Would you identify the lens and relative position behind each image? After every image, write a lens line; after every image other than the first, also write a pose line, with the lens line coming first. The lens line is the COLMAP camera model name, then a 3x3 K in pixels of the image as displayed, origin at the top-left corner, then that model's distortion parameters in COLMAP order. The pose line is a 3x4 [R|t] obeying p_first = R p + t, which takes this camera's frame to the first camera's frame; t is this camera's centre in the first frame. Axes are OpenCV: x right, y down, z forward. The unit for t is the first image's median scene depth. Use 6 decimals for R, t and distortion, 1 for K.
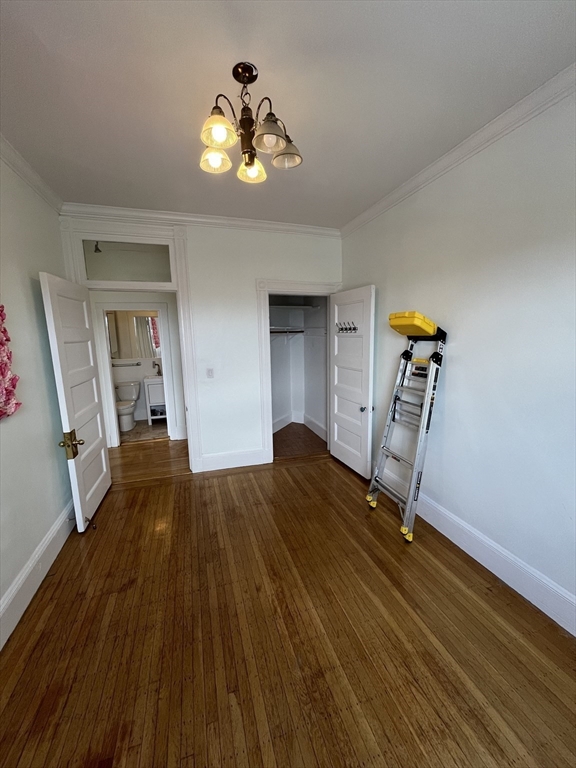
lens RADIAL K [[311.4, 0, 286.7], [0, 311.4, 386.3], [0, 0, 1]] dist [-0.002925, -0.000447]
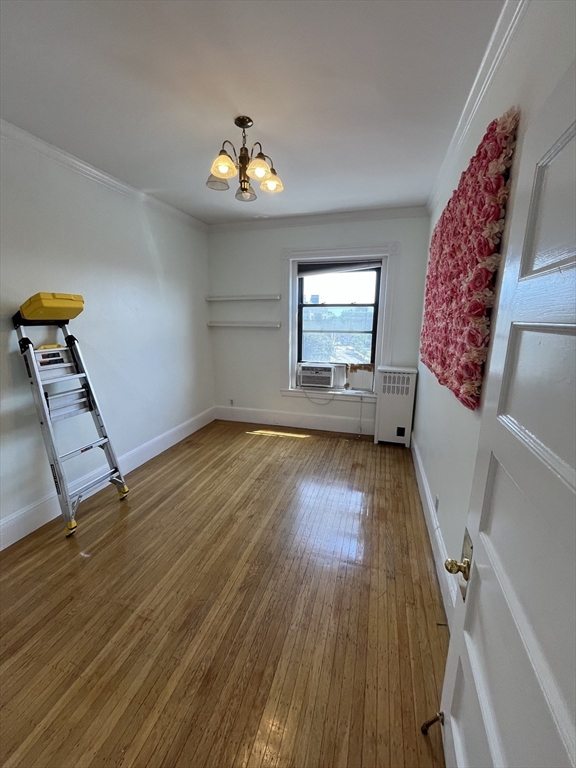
lens RADIAL K [[311.4, 0, 288.7], [0, 311.4, 386.5], [0, 0, 1]] dist [-0.002925, -0.000447]
pose [[-0.832093, -0.104043, 0.544790, -0.780134], [0.104302, 0.935369, 0.337943, -0.240238], [-0.544740, 0.338023, -0.767463, 1.556261]]
